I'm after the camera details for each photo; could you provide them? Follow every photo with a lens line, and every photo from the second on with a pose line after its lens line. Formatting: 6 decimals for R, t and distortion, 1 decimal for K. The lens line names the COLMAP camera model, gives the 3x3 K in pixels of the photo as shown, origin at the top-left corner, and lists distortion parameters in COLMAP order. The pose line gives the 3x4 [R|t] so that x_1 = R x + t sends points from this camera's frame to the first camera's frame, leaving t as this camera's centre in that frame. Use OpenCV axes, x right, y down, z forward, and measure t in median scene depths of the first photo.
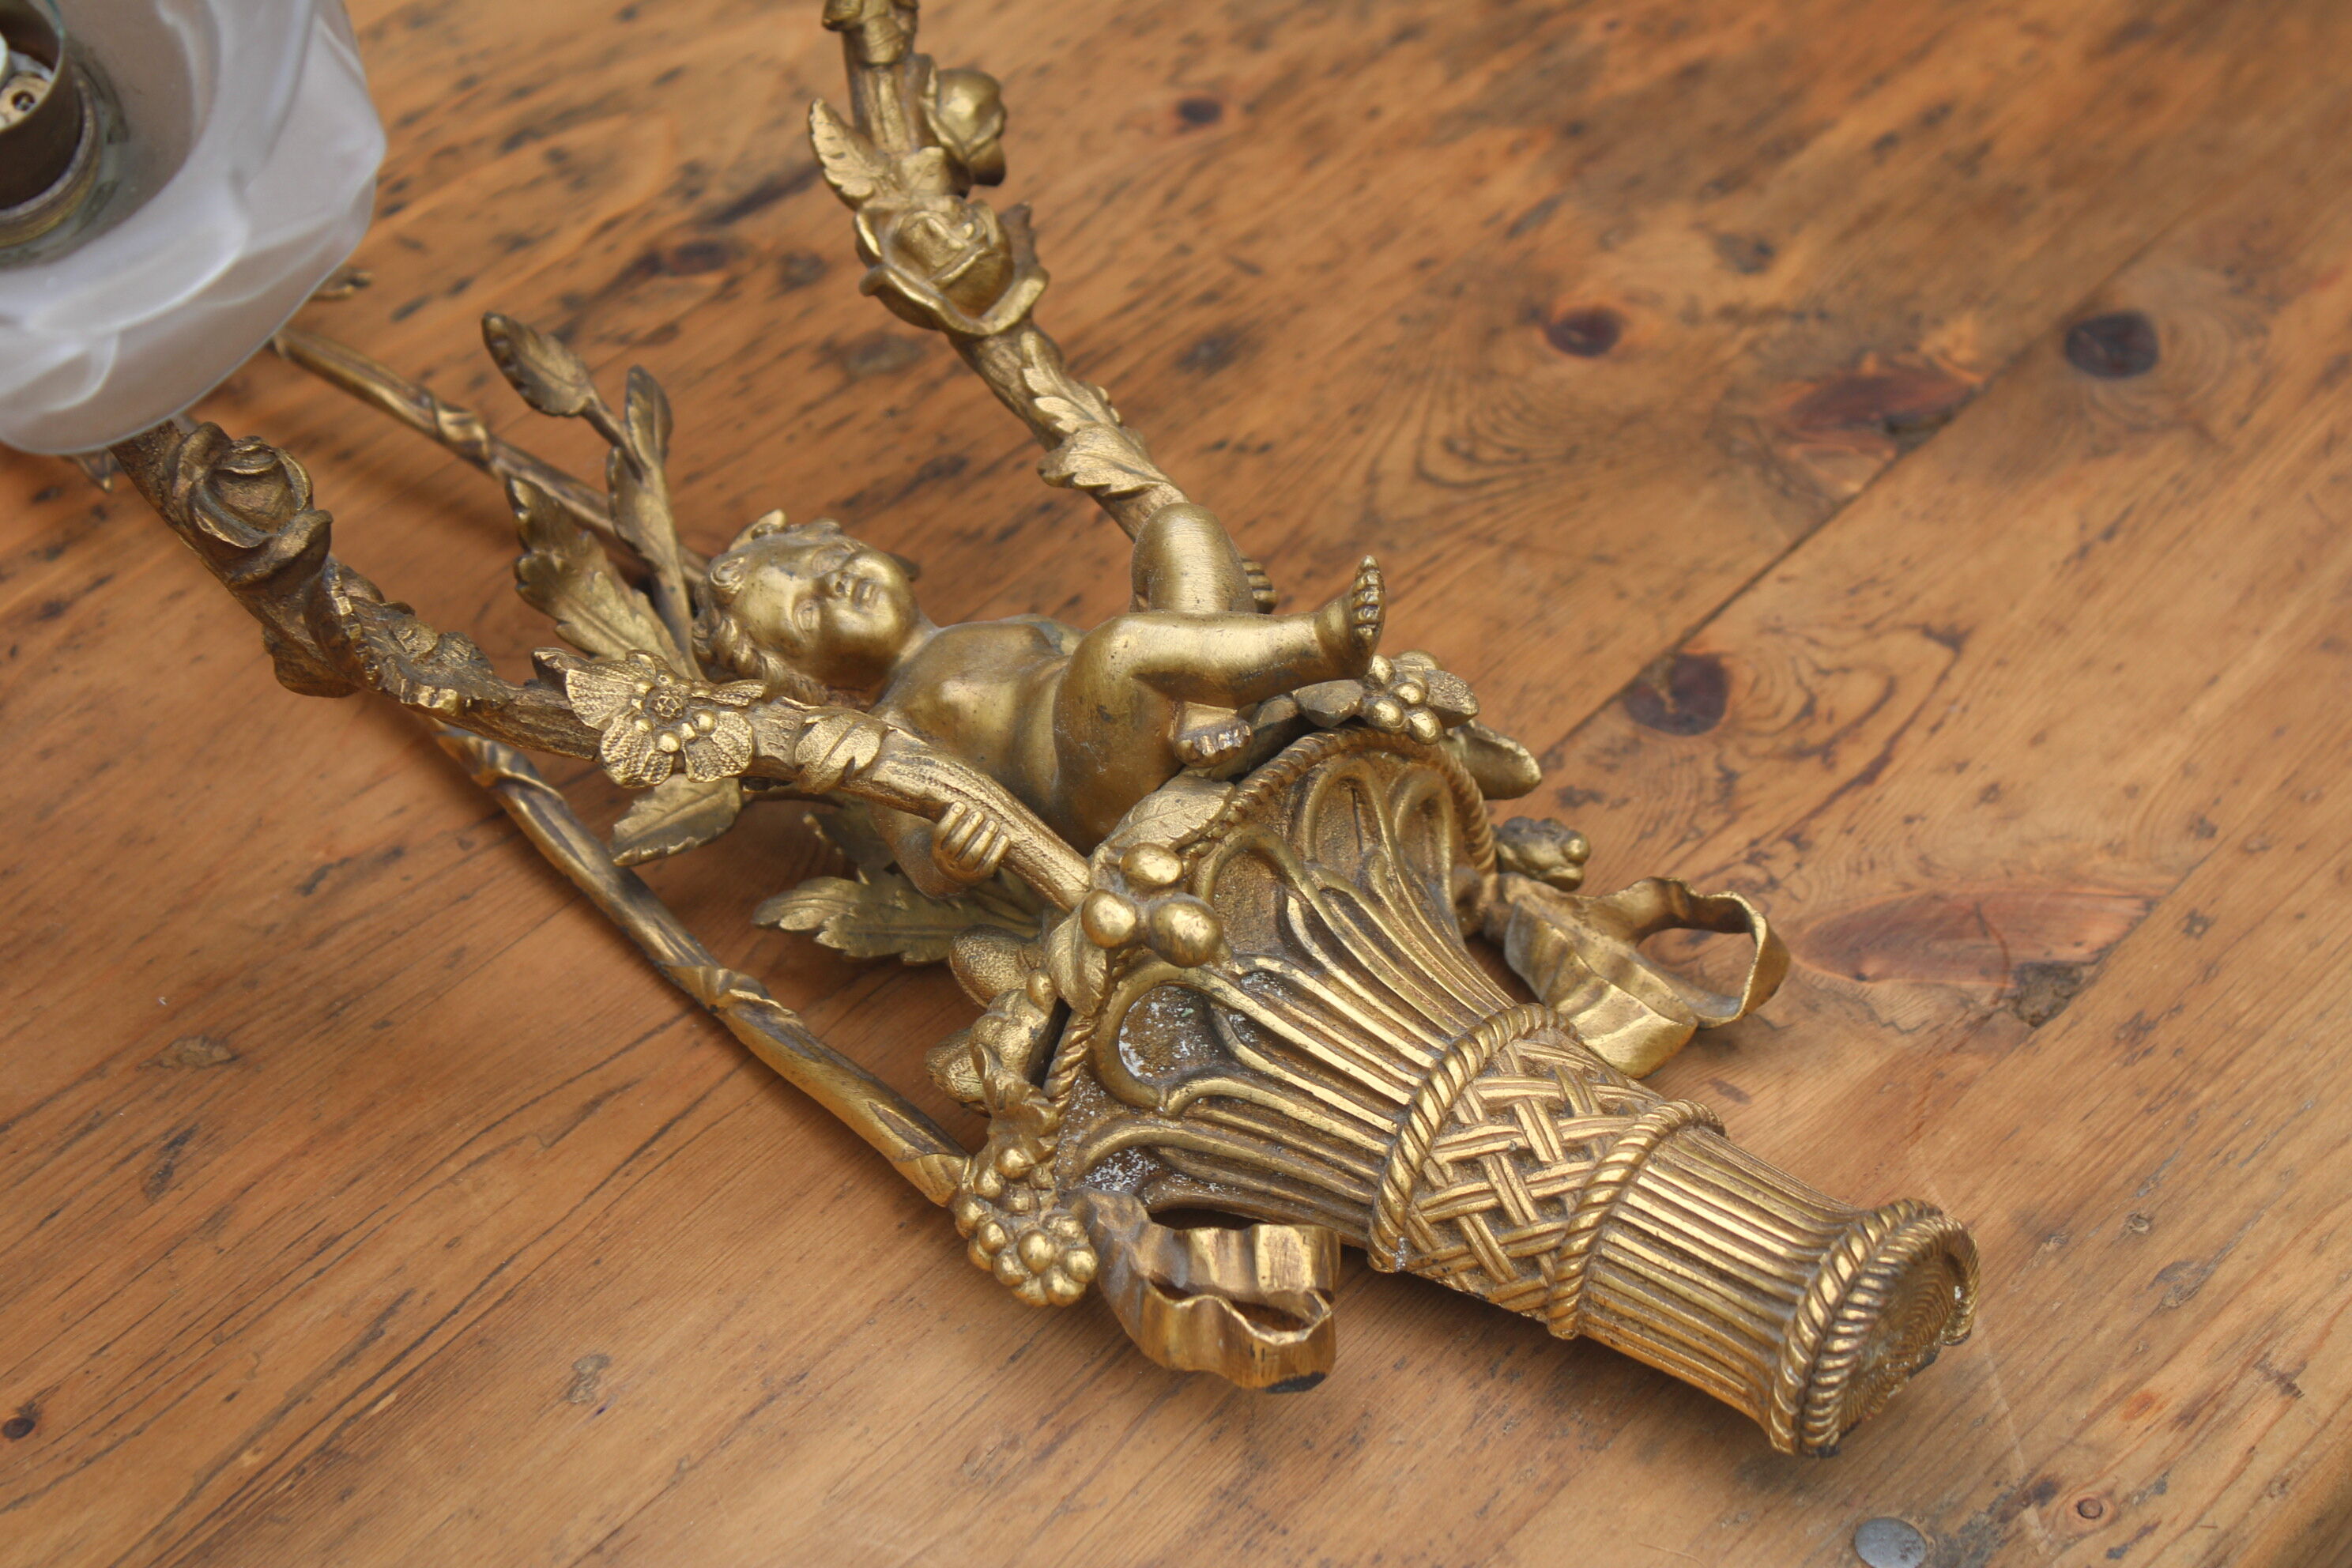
lens RADIAL K [[4933.8, 0, 1180.4], [0, 4933.8, 781.5], [0, 0, 1]] dist [0.033463, 0.000000]
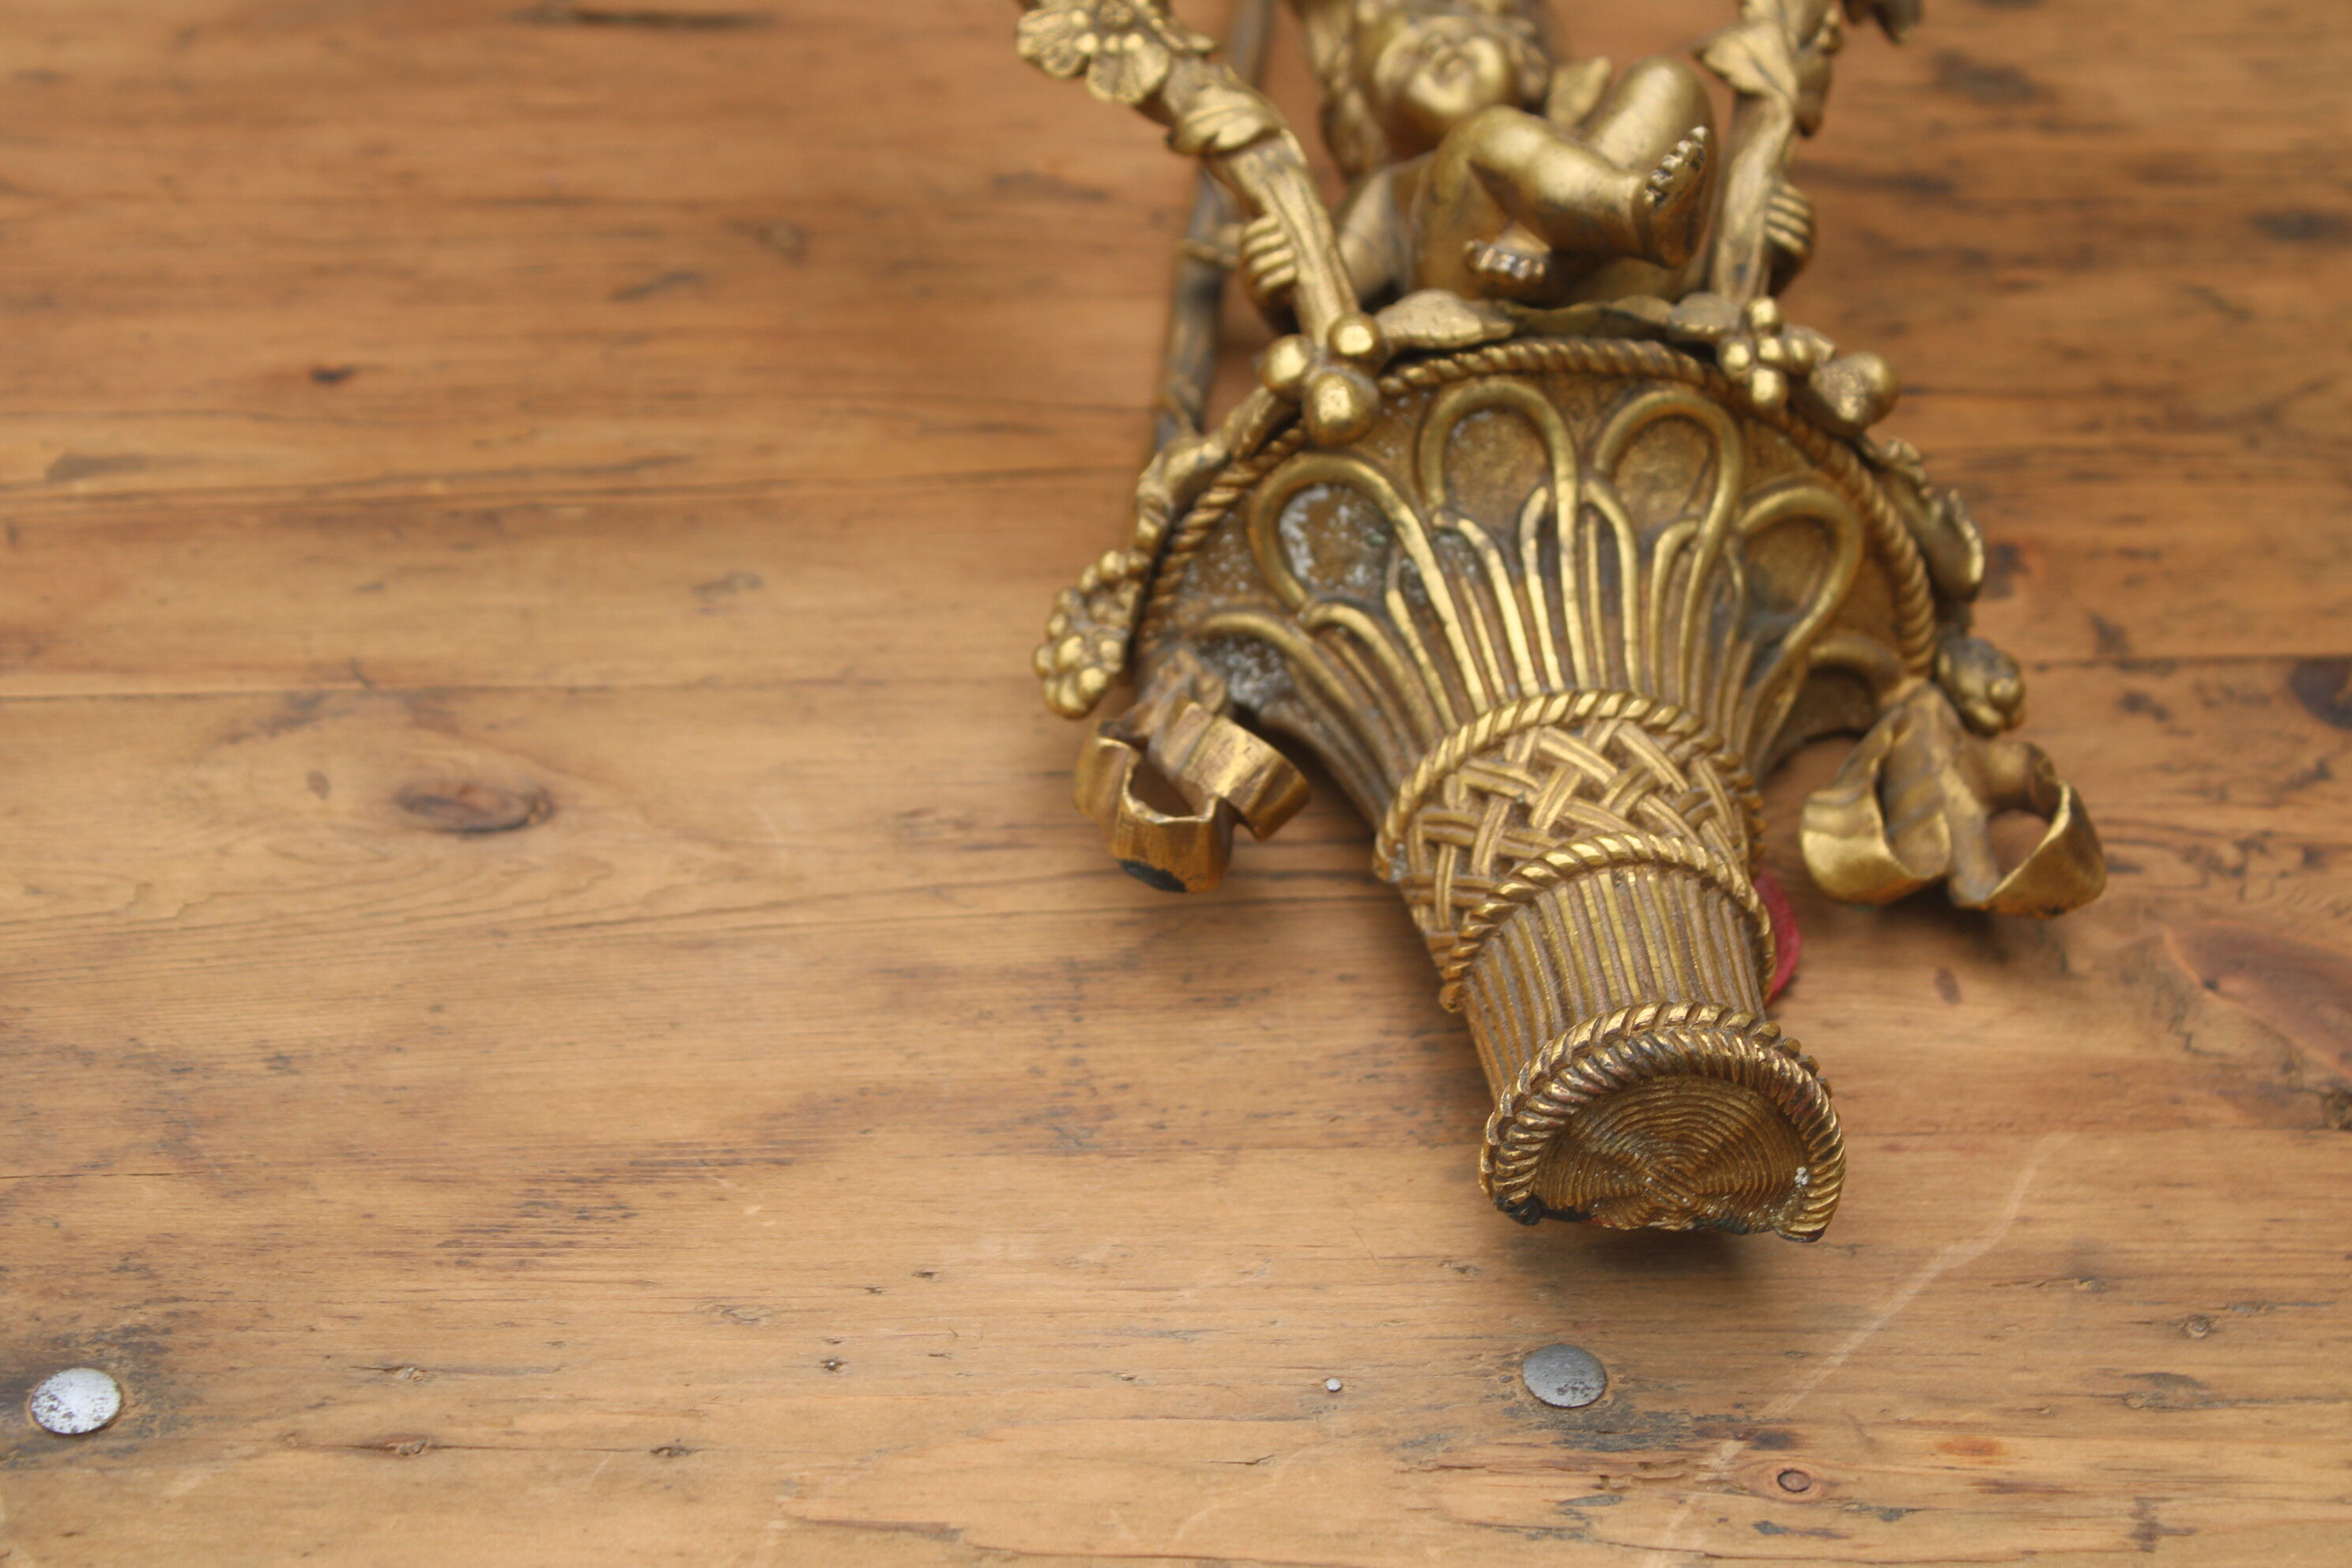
lens RADIAL K [[4933.8, 0, 1167.3], [0, 4933.8, 777.8], [0, 0, 1]] dist [0.033463, 0.000000]
pose [[0.694529, 0.448033, -0.562935, 0.507082], [-0.487687, 0.868421, 0.089475, 0.022380], [0.528952, 0.212393, 0.821644, 0.238673]]
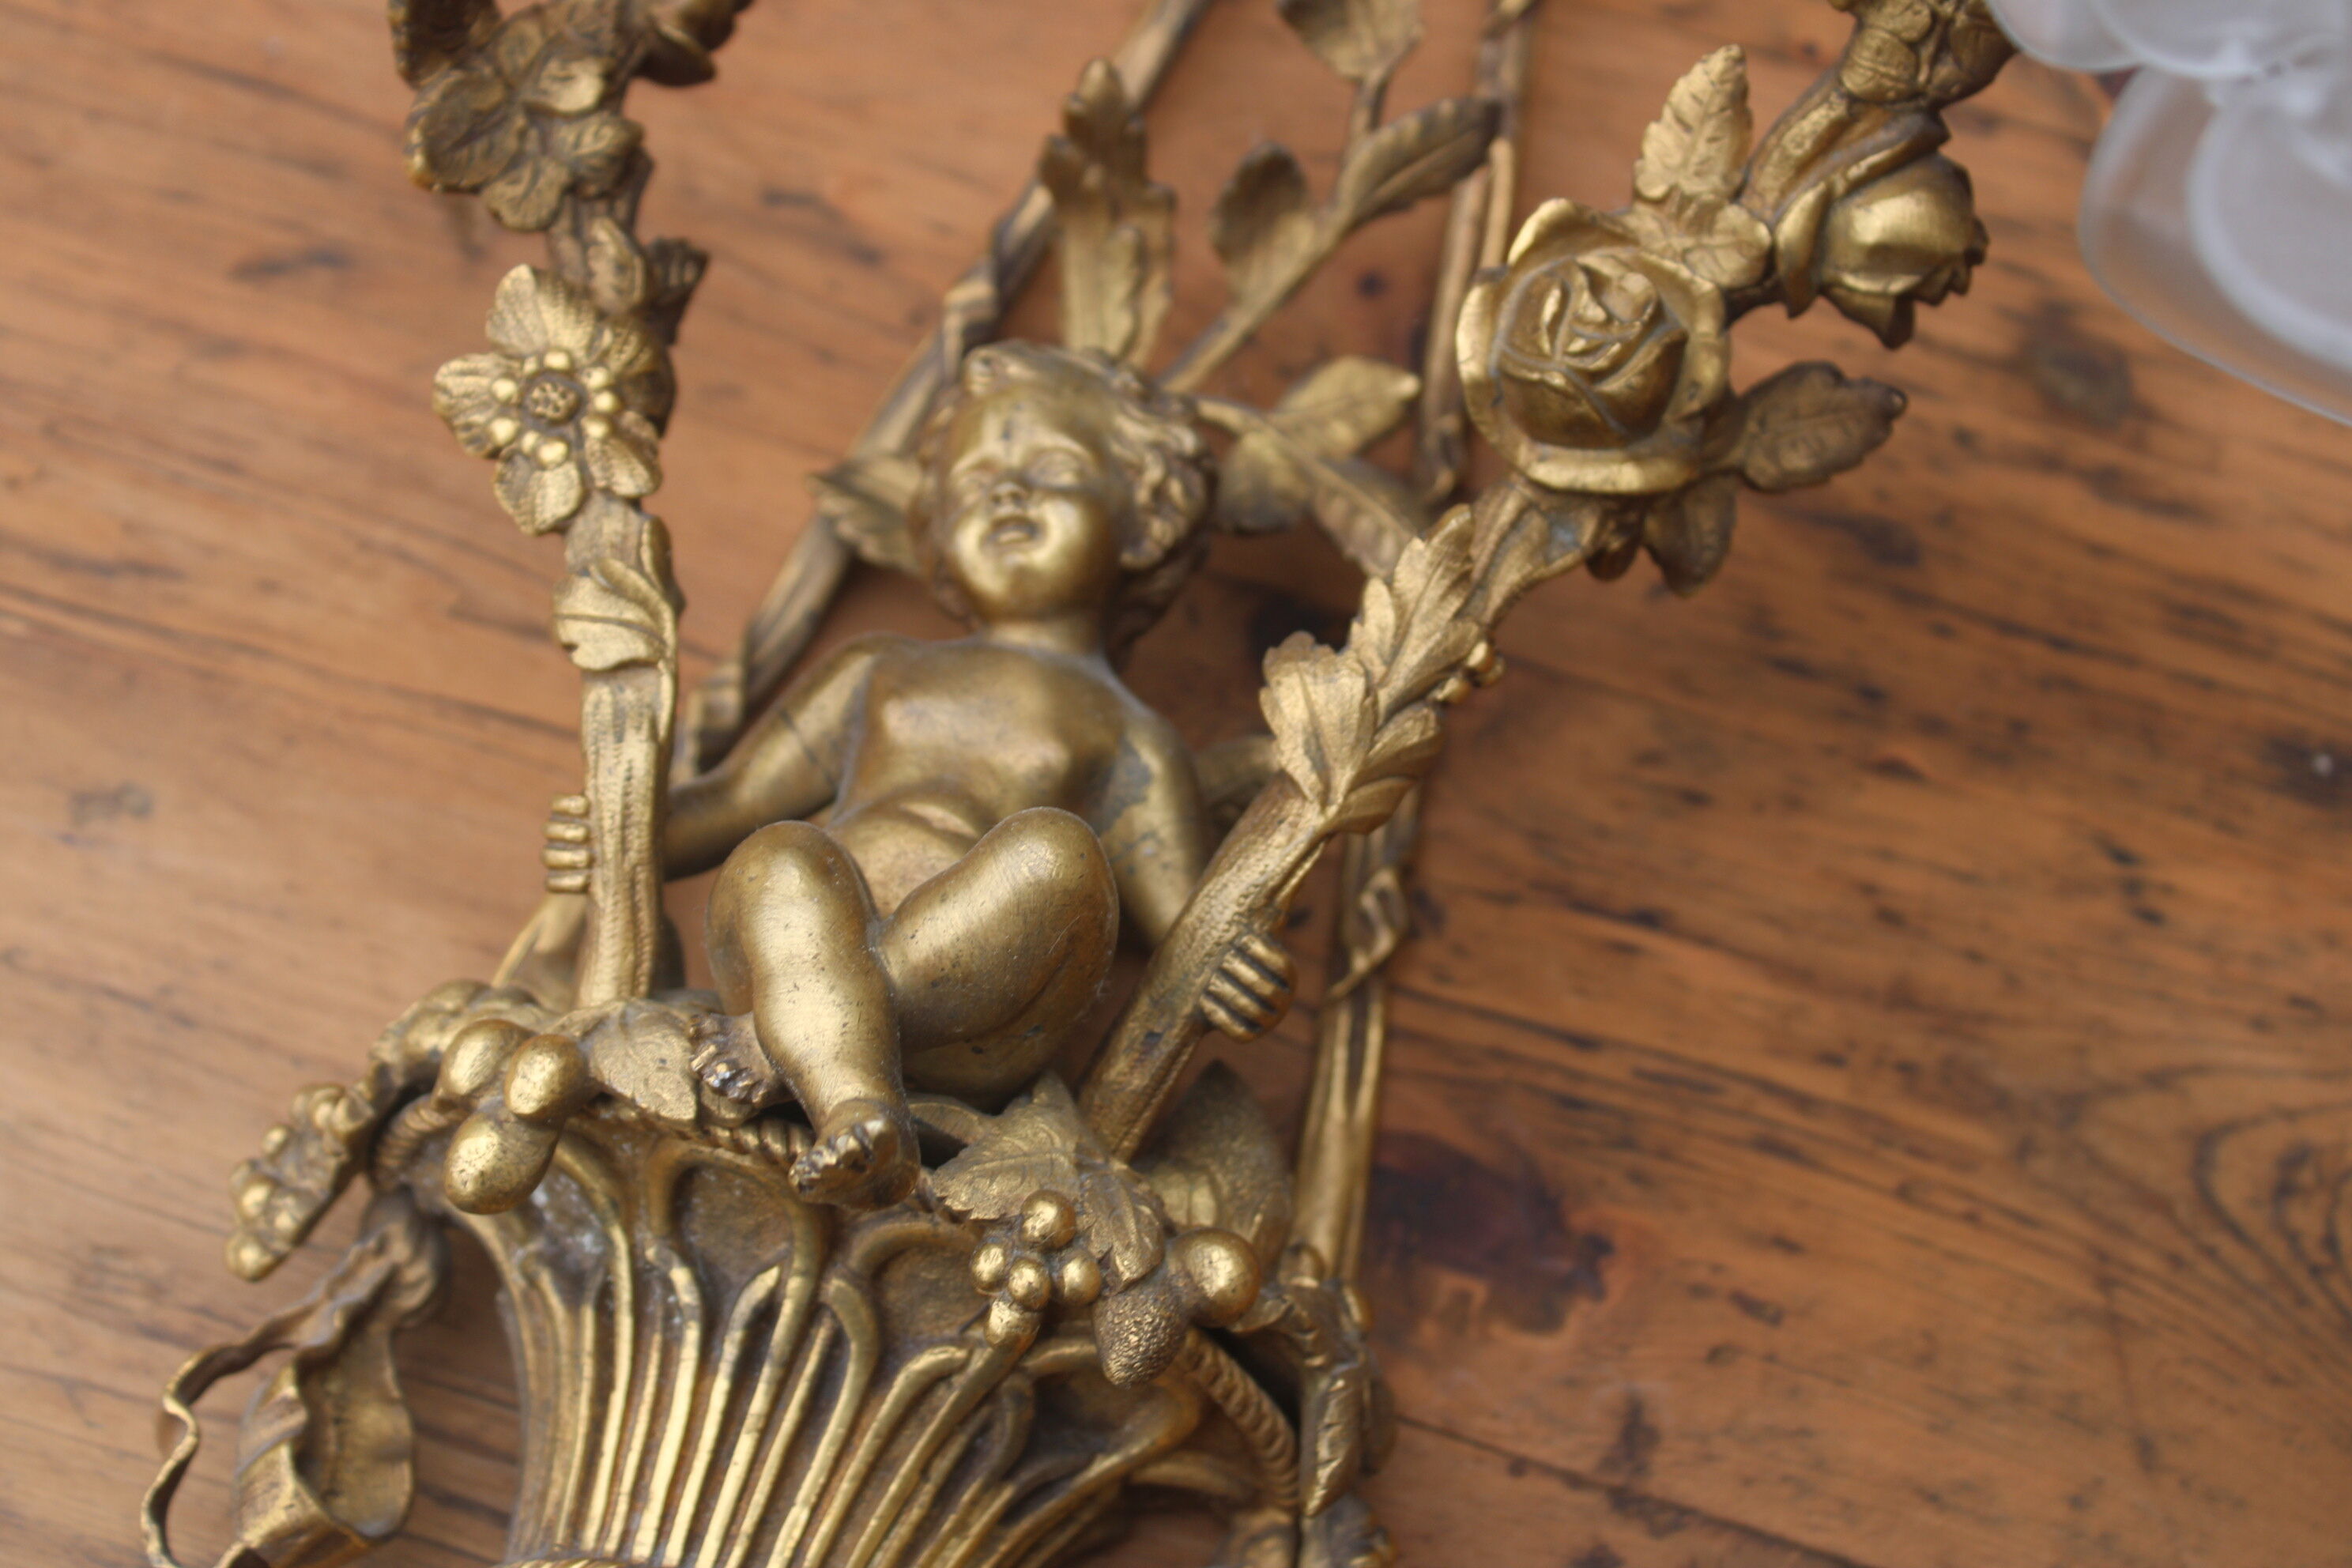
lens RADIAL K [[4160.3, 0, 1172.5], [0, 4160.3, 786.8], [0, 0, 1]] dist [0.017122, 0.000000]
pose [[0.347296, 0.834802, -0.427190, 0.240252], [-0.599148, 0.547972, 0.583736, -0.398349], [0.721392, 0.053221, 0.690479, 0.629773]]
